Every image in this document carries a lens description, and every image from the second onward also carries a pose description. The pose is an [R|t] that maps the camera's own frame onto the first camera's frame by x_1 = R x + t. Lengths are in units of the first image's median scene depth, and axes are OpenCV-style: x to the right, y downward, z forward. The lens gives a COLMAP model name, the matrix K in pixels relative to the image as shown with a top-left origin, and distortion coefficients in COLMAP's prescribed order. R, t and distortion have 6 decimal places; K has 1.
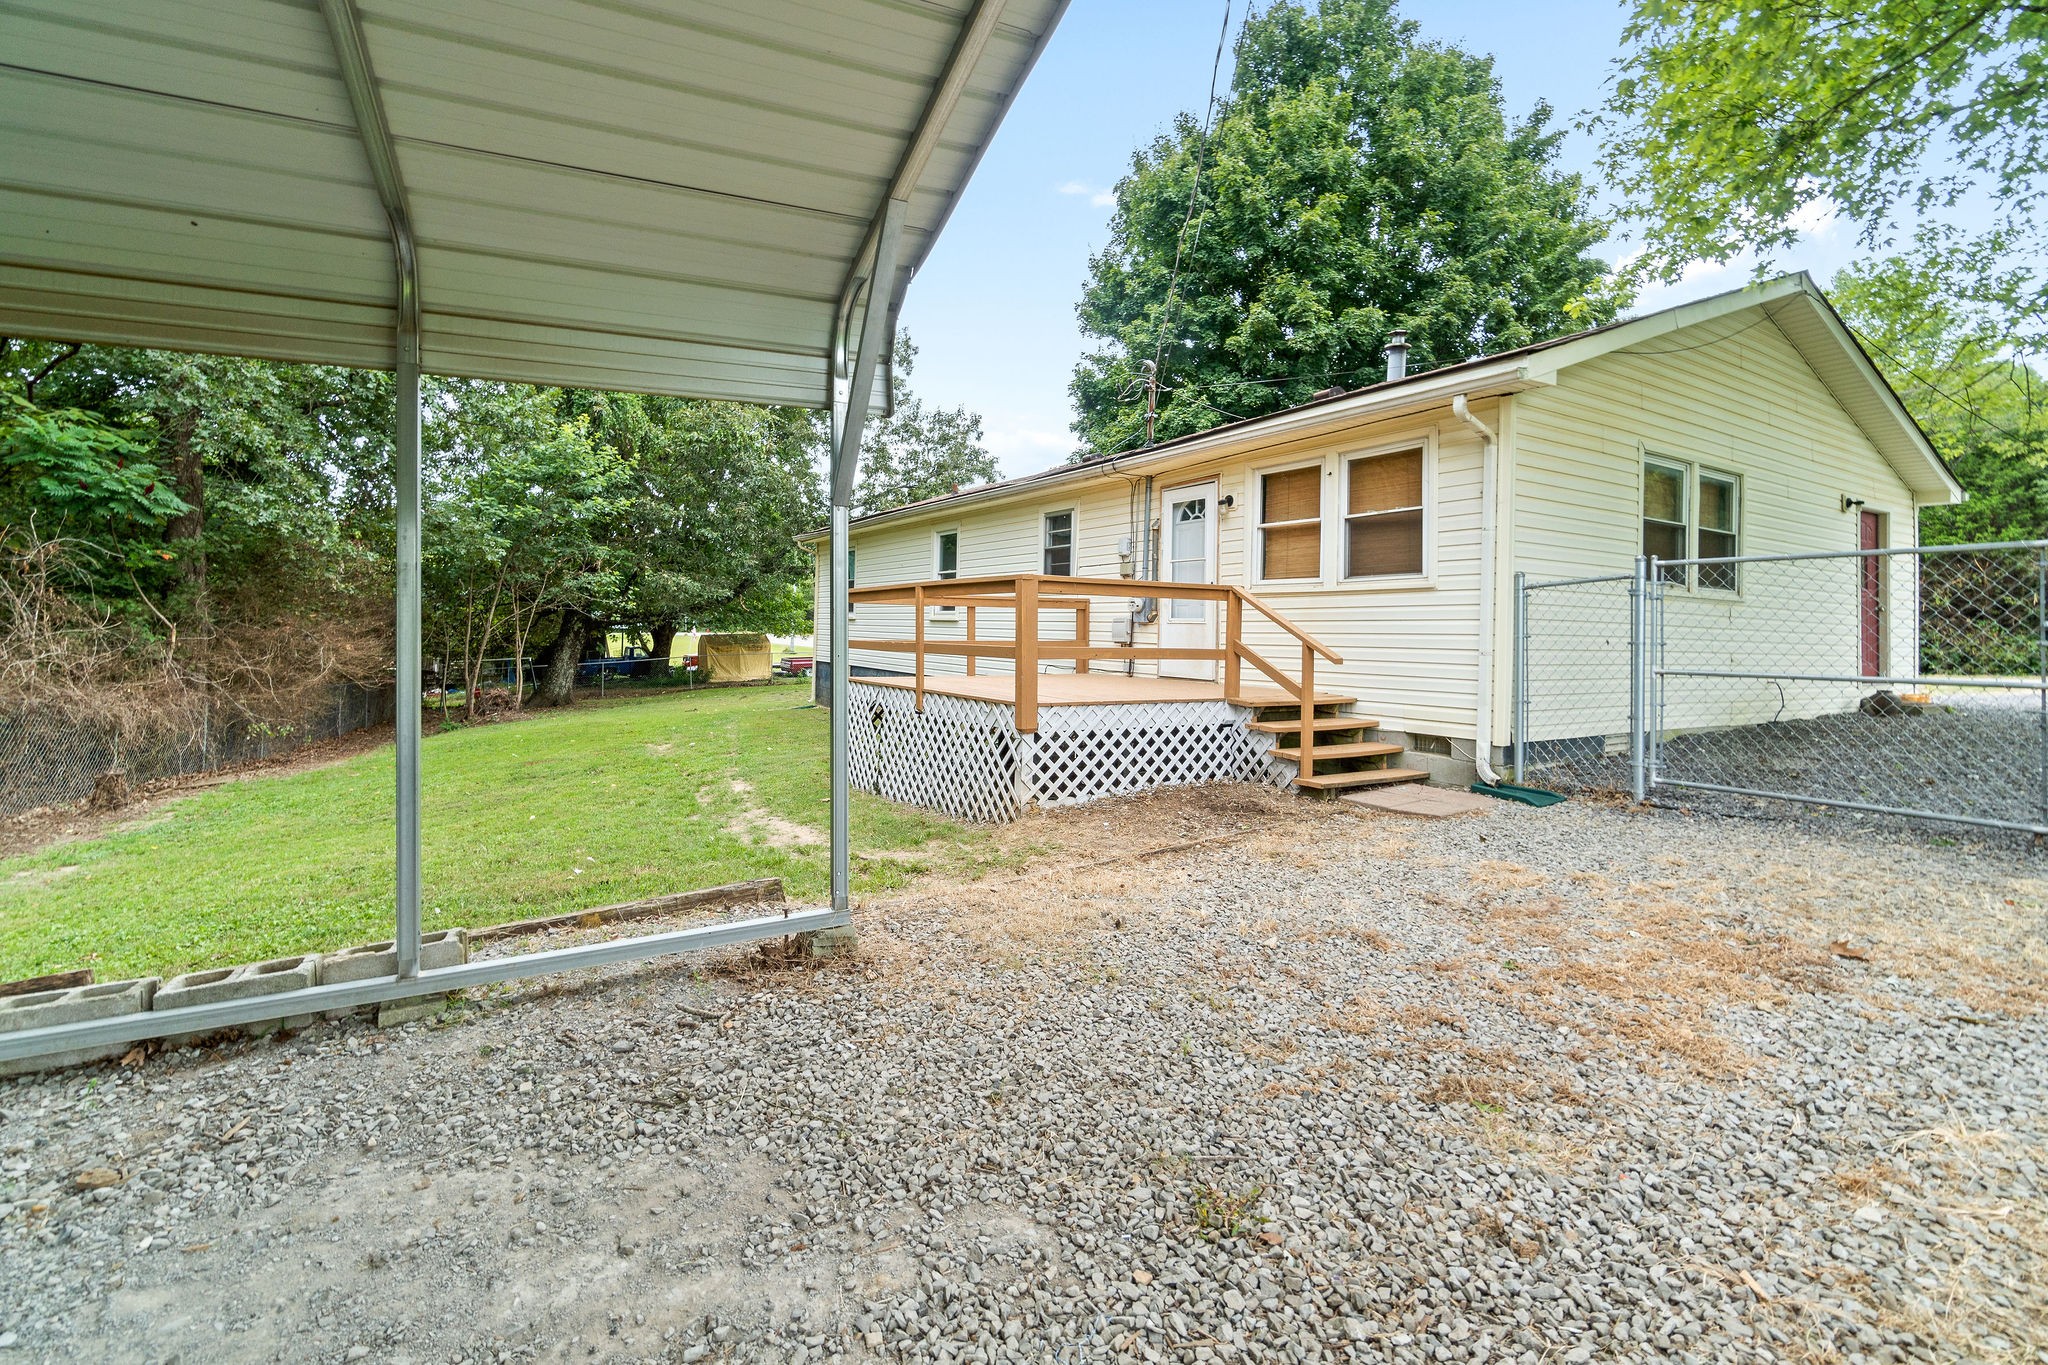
lens RADIAL K [[895.3, 0, 1035.1], [0, 895.3, 628.3], [0, 0, 1]] dist [-0.002346, -0.000494]
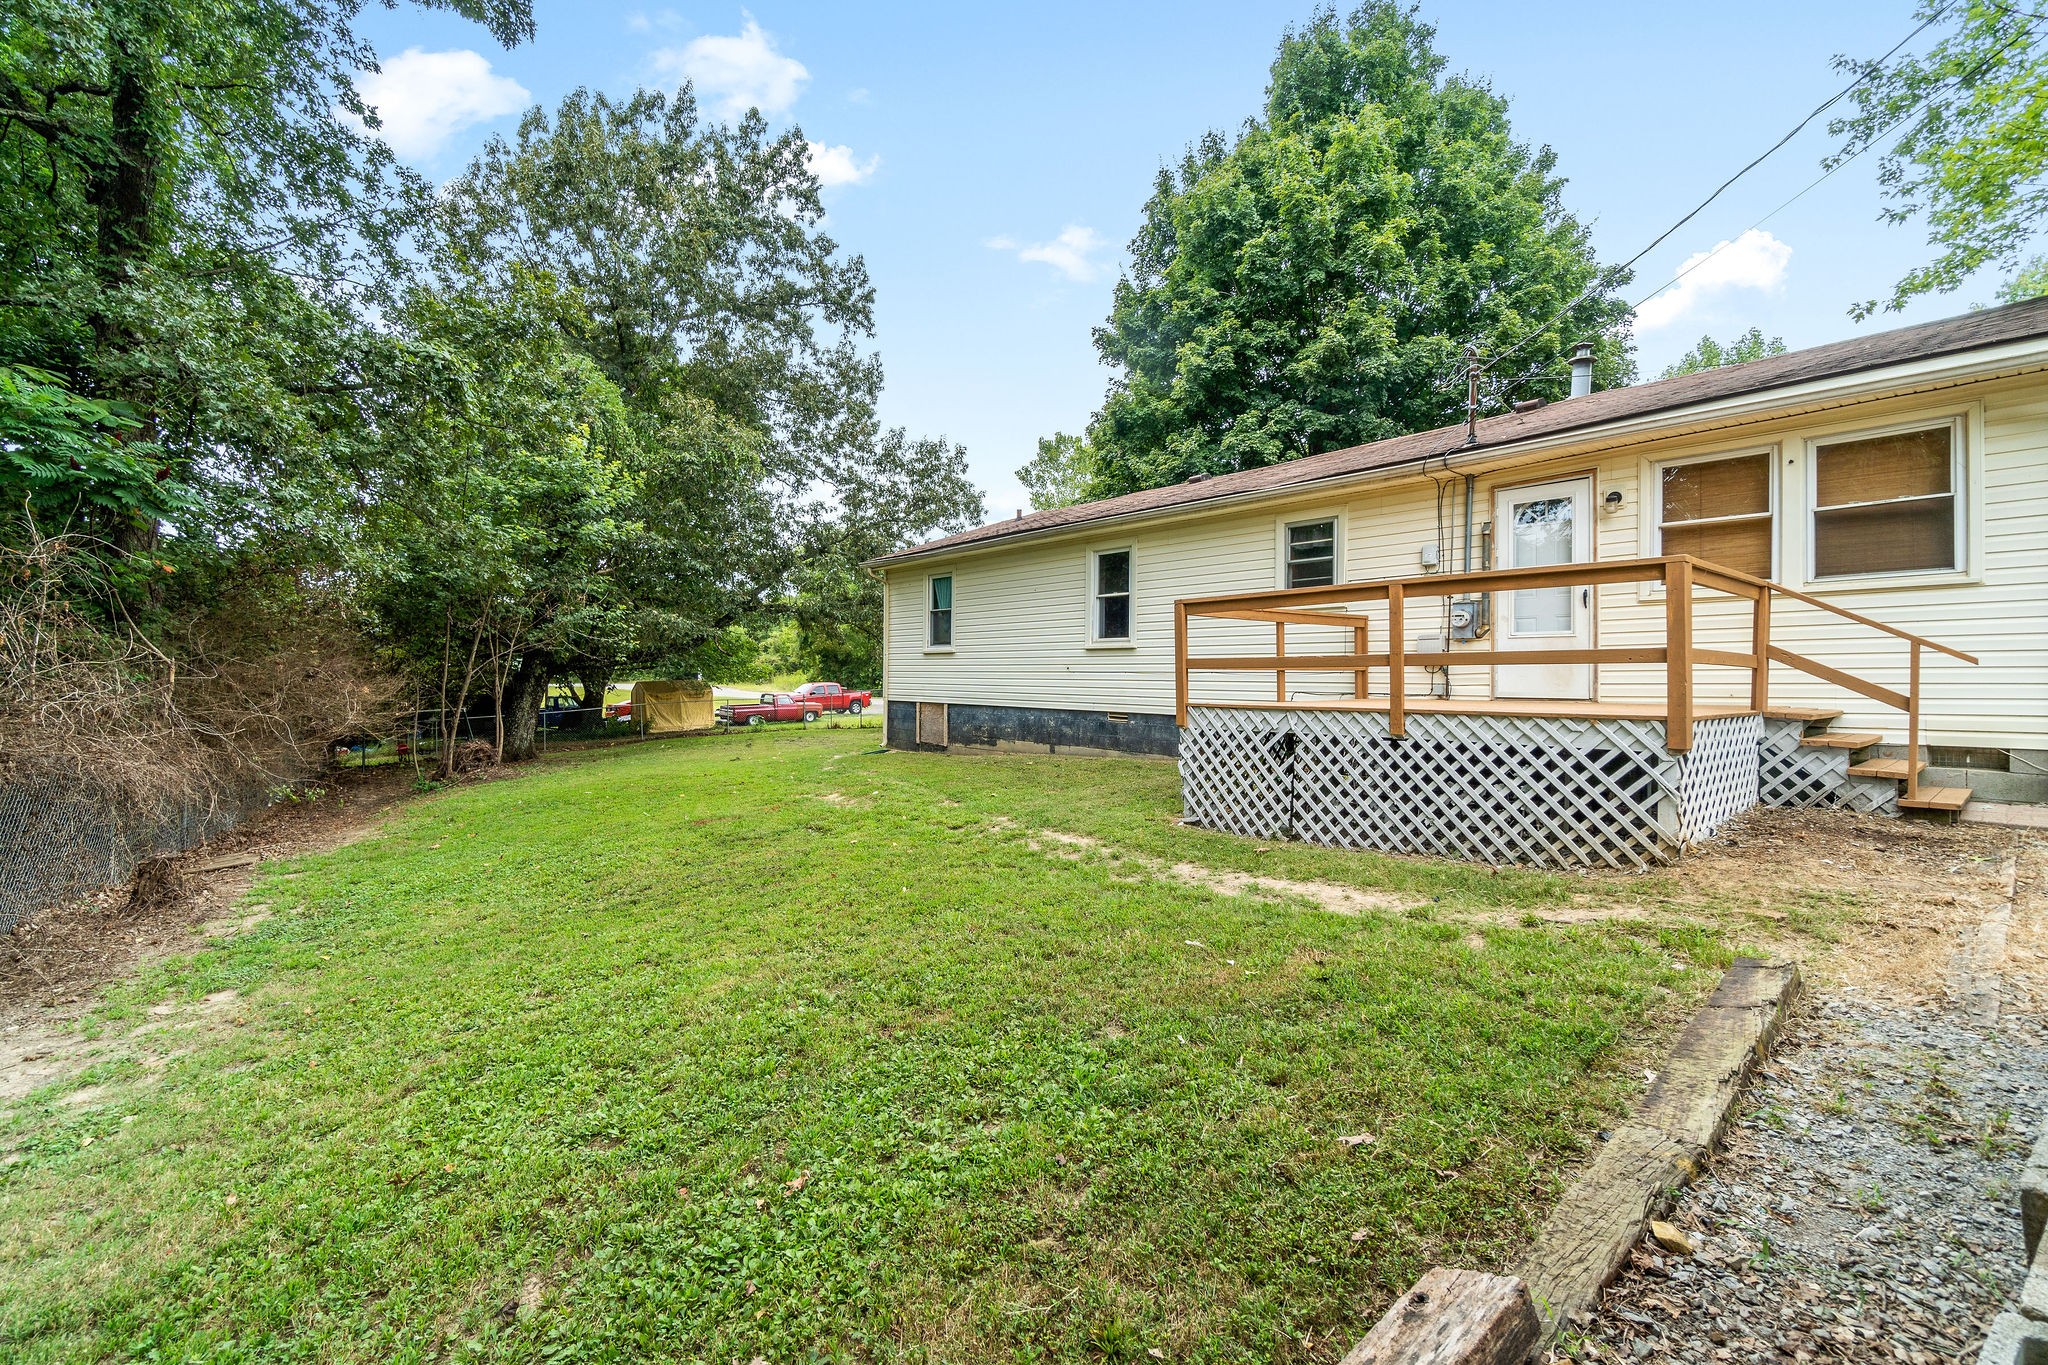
lens RADIAL K [[881.9, 0, 1024.0], [0, 881.9, 682.5], [0, 0, 1]] dist [0.004195, 0.000311]
pose [[0.989716, -0.013309, 0.142423, -0.216356], [0.012381, 0.999896, 0.007398, 0.012209], [-0.142506, -0.005558, 0.989778, 0.090884]]
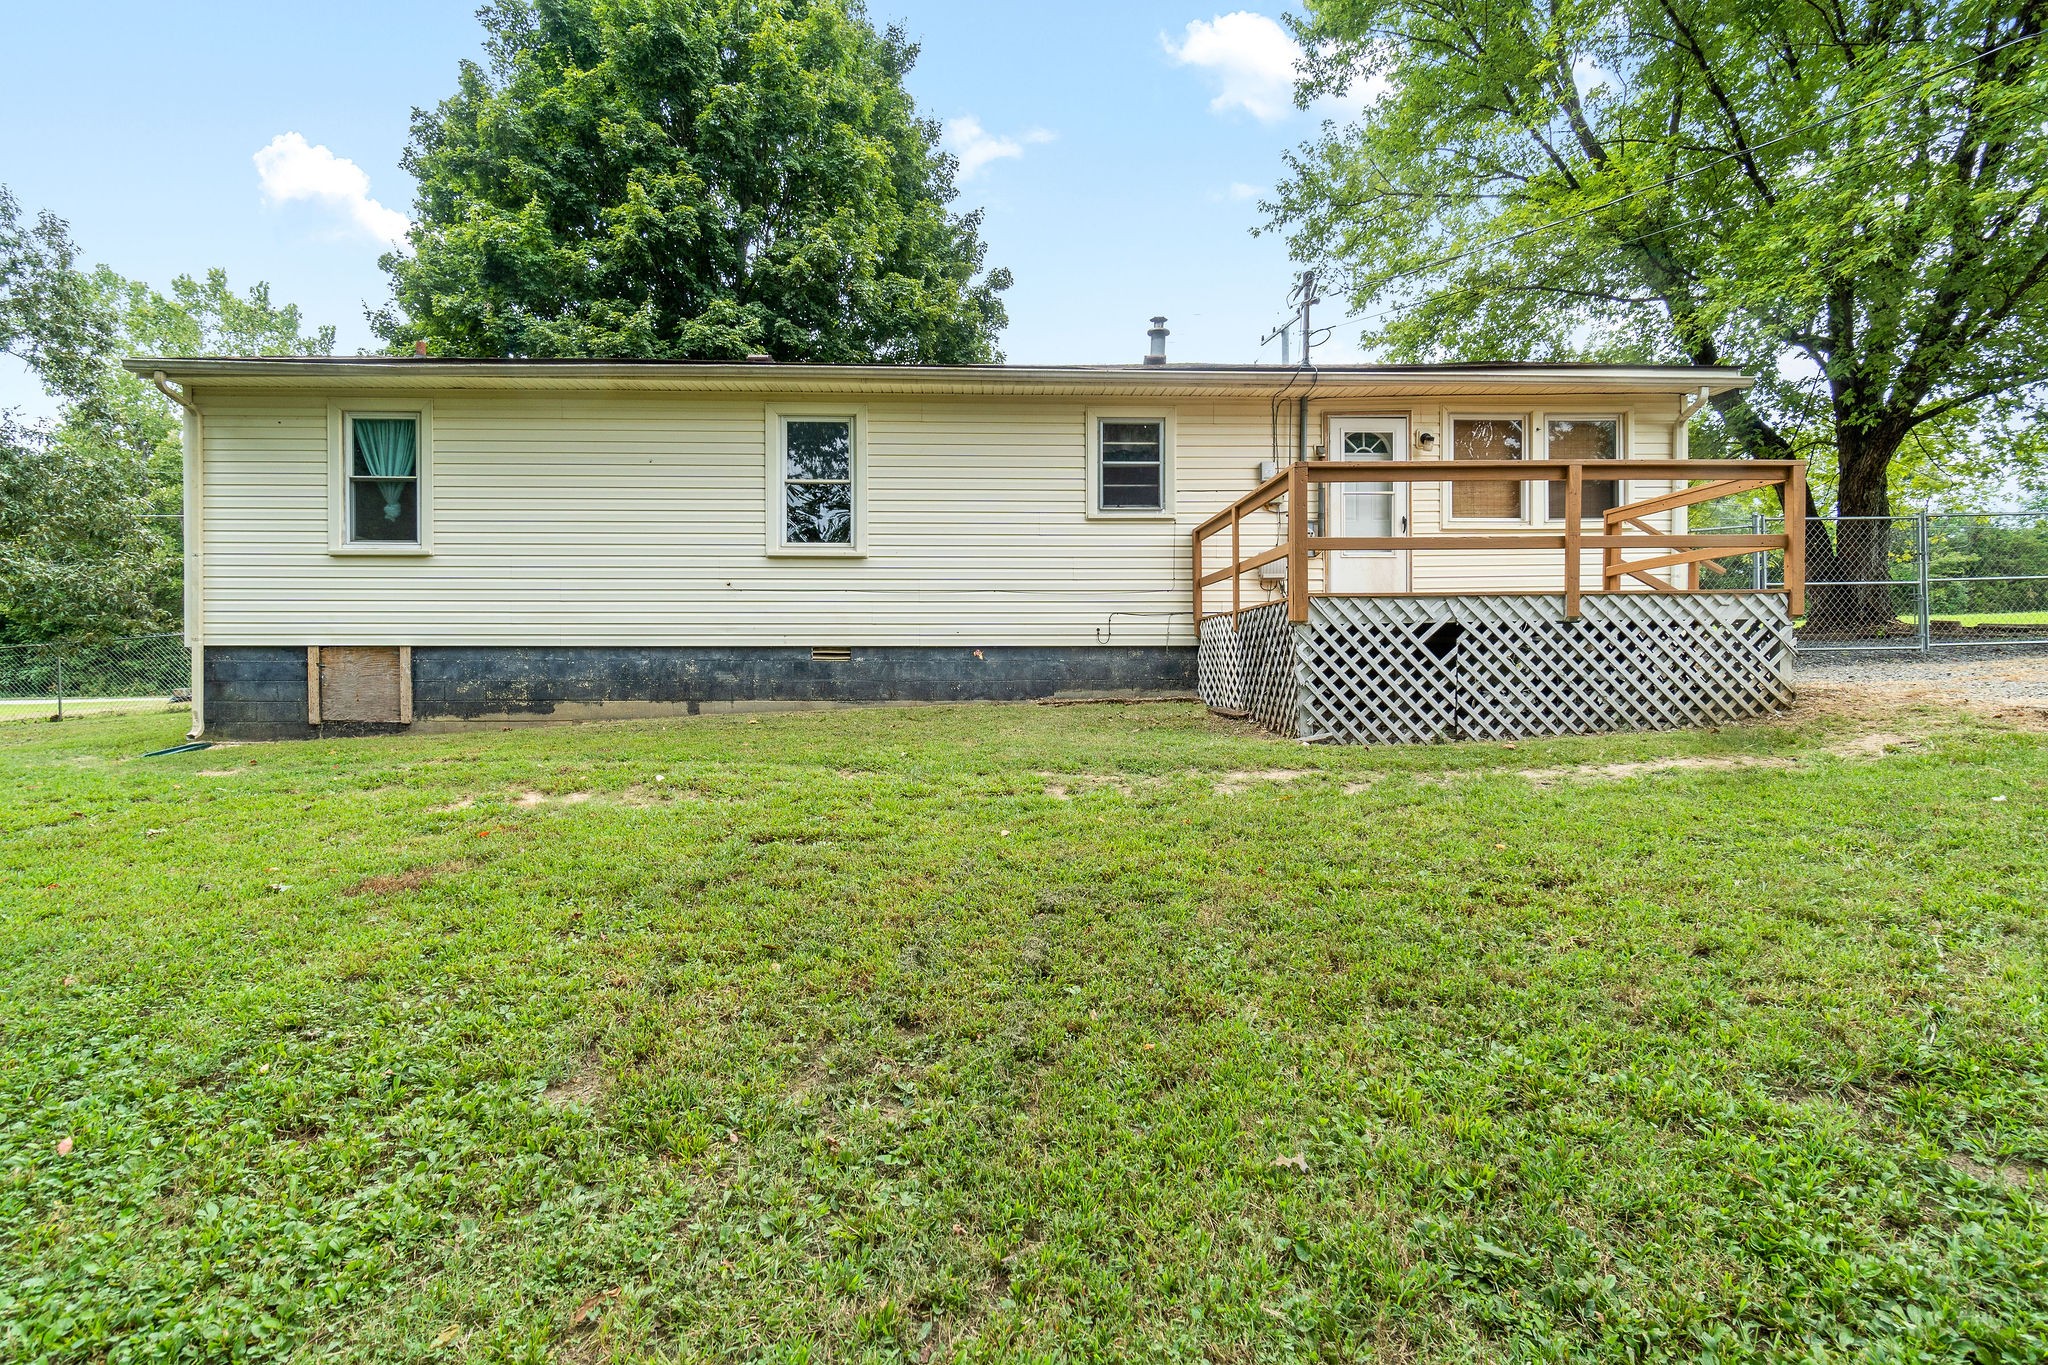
lens RADIAL K [[931.7, 0, 1028.9], [0, 931.7, 671.0], [0, 0, 1]] dist [0.000356, 0.000617]
pose [[0.494422, -0.022379, 0.868934, -0.417357], [0.016049, 0.999733, 0.016616, 0.044307], [-0.869074, 0.005730, 0.494649, 0.375621]]
